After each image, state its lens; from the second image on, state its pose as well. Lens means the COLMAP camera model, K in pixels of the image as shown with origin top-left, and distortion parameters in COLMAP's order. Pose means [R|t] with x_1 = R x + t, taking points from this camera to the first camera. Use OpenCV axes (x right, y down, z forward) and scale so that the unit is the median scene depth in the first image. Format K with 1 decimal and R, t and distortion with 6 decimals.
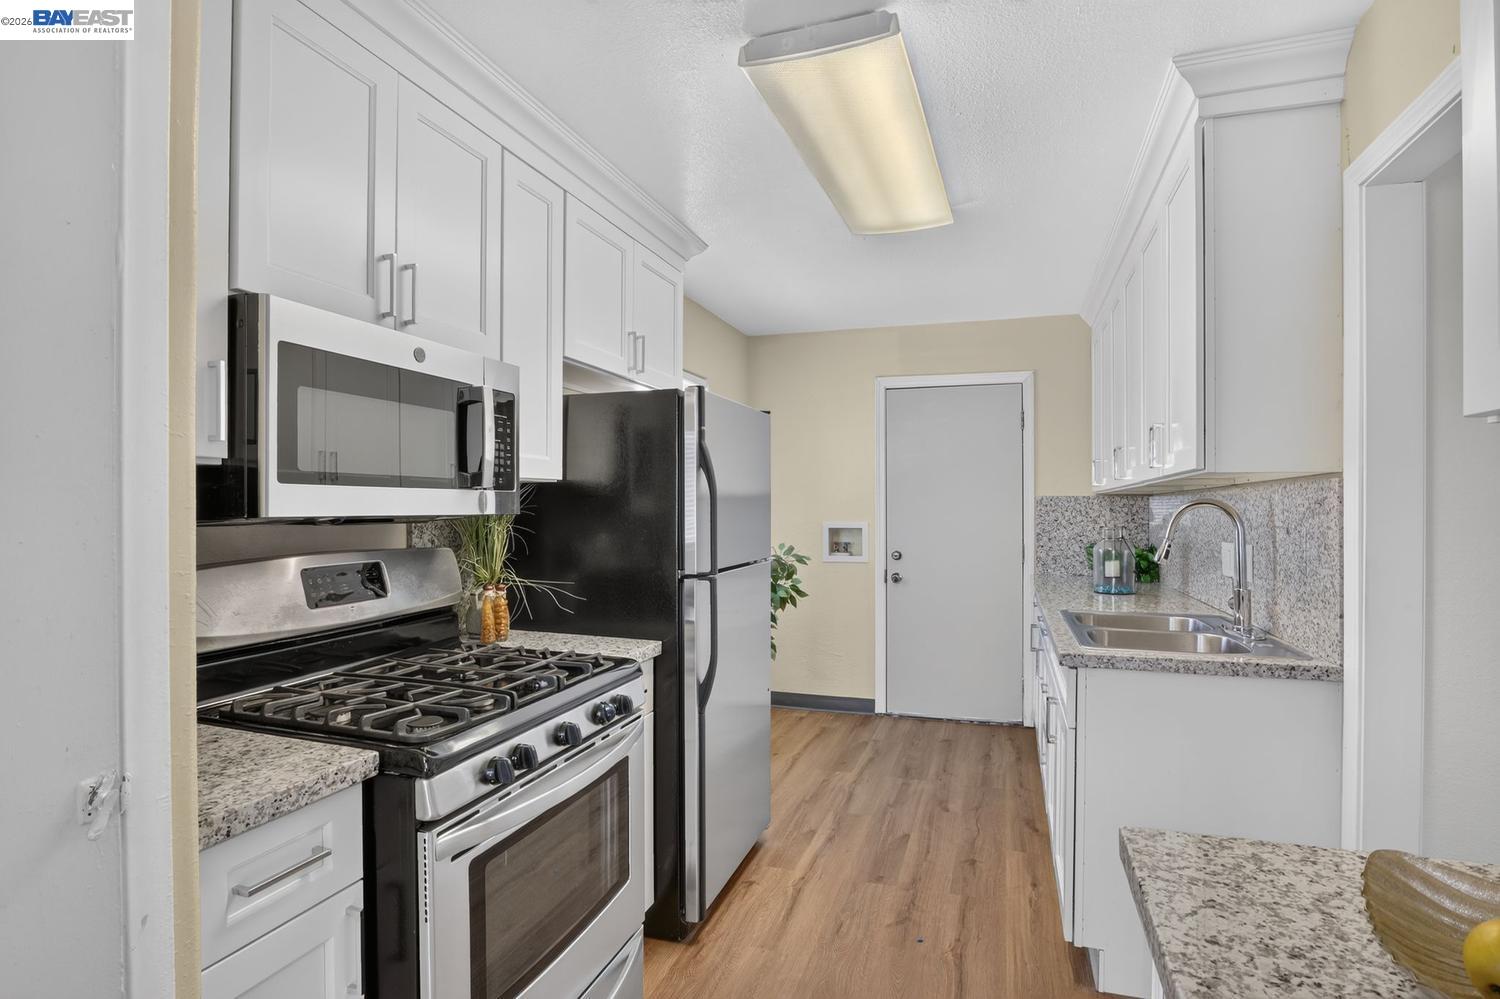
lens RADIAL K [[744.0, 0, 754.1], [0, 744.0, 500.2], [0, 0, 1]] dist [-0.042719, 0.006103]
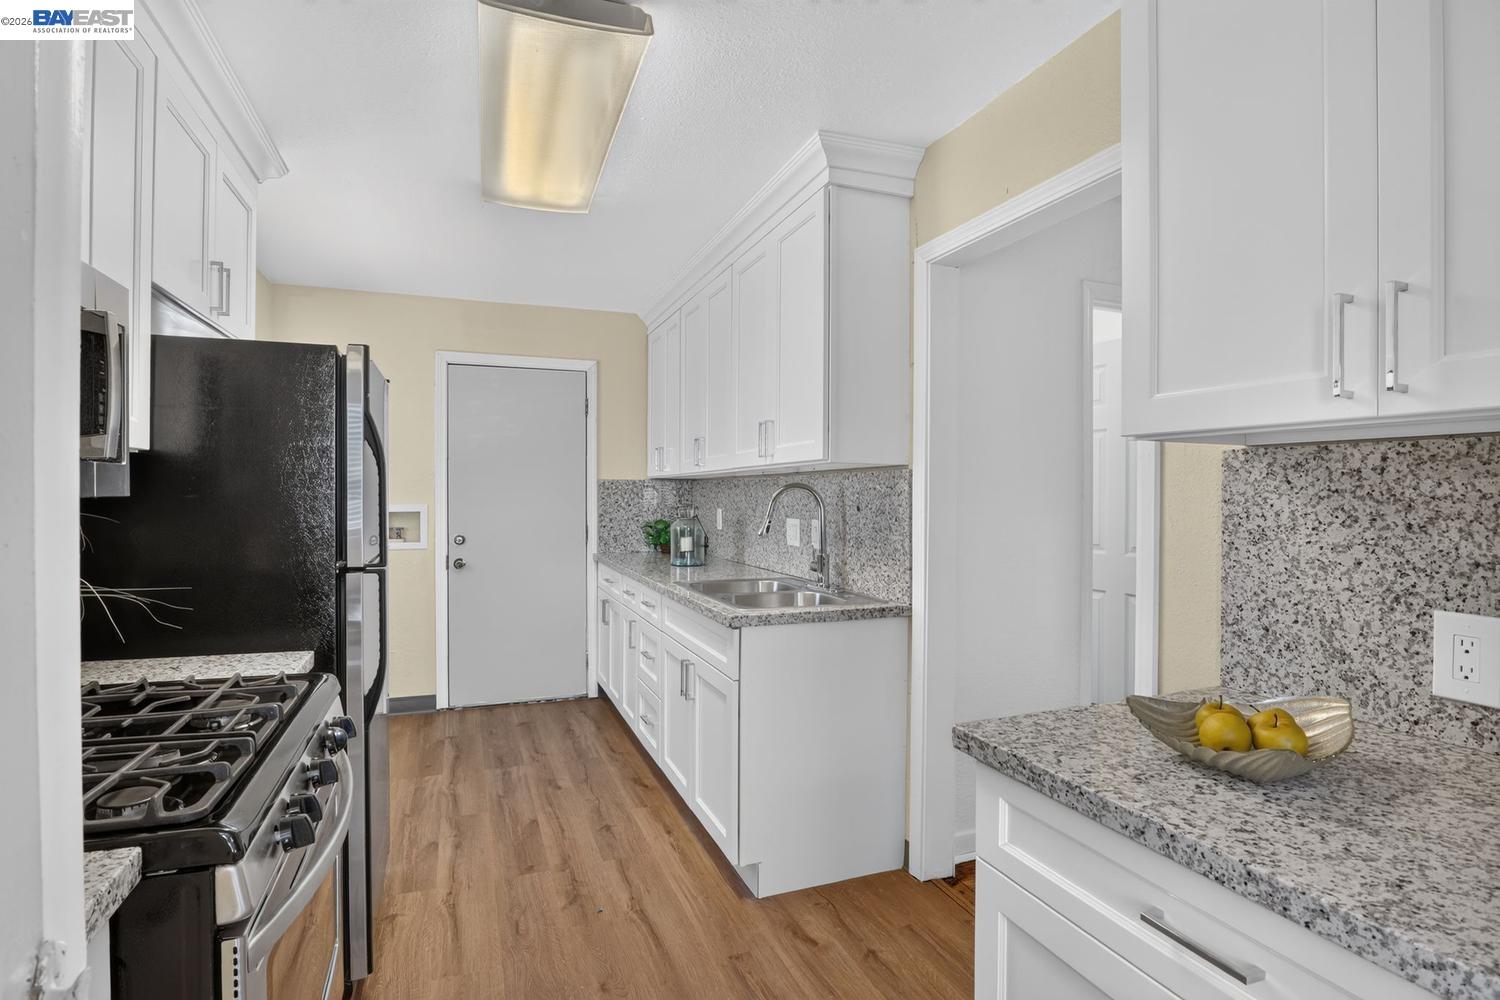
lens RADIAL K [[749.7, 0, 739.8], [0, 749.7, 486.1], [0, 0, 1]] dist [-0.037368, 0.000925]
pose [[0.775353, 0.007519, 0.631483, -0.242393], [-0.010333, 0.999946, 0.000781, 0.002146], [-0.631444, -0.007131, 0.775389, 0.064228]]
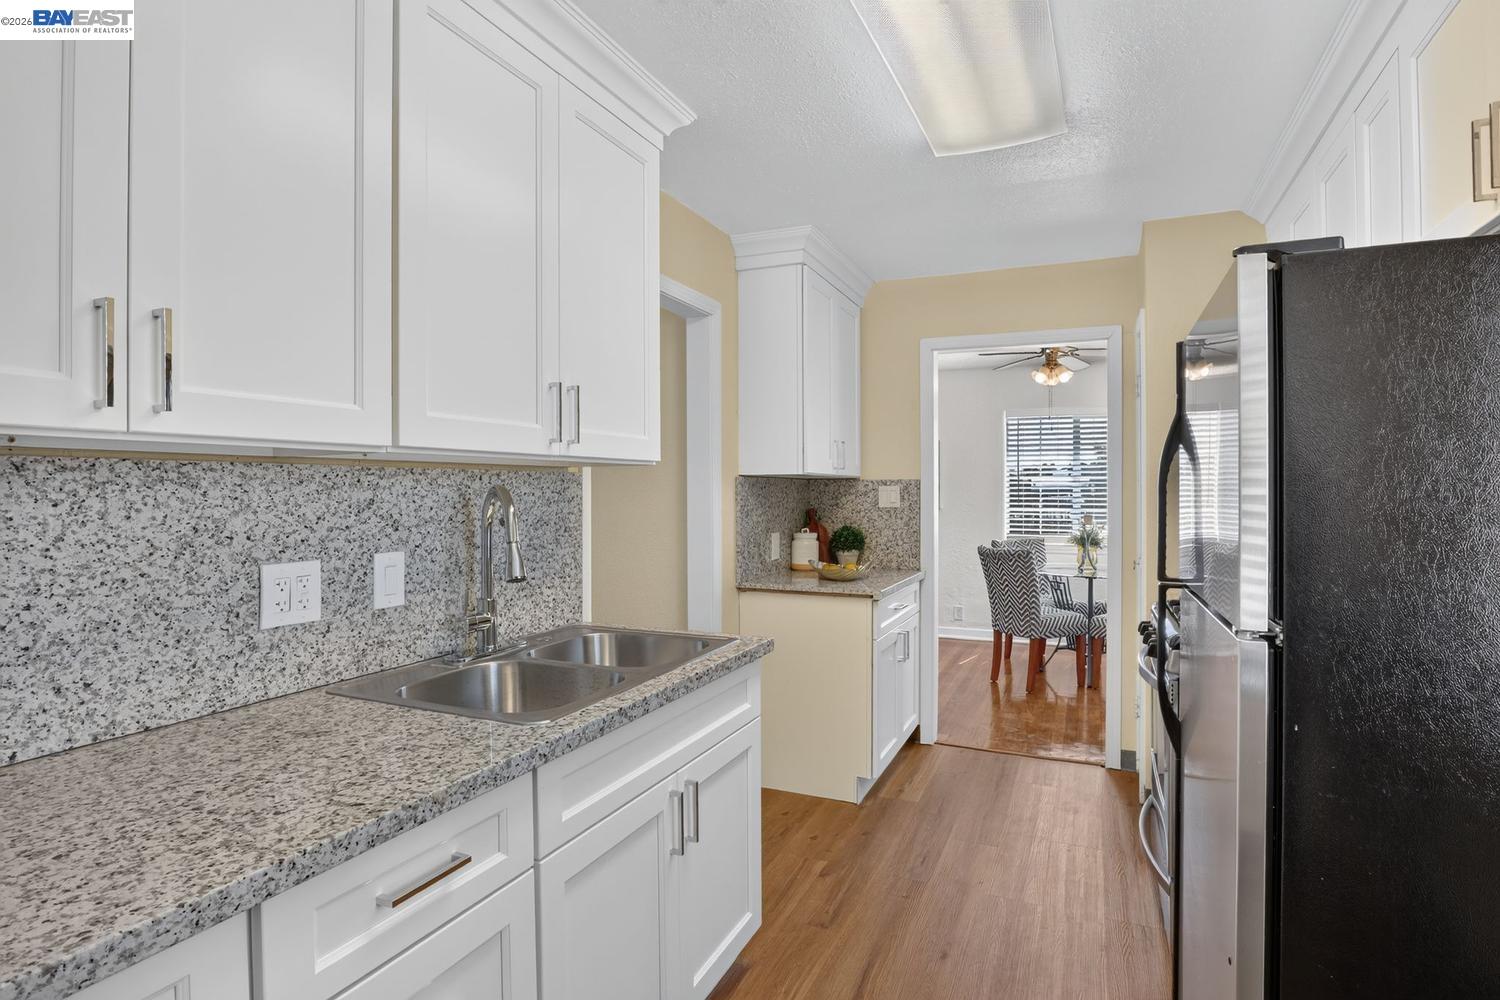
lens RADIAL K [[757.5, 0, 750.0], [0, 757.5, 500.0], [0, 0, 1]] dist [-0.041230, 0.008460]
pose [[-0.993978, 0.002332, 0.109556, 0.253398], [0.002367, 0.999997, 0.000189, 0.011527], [-0.109555, 0.000447, -0.993981, 1.576945]]
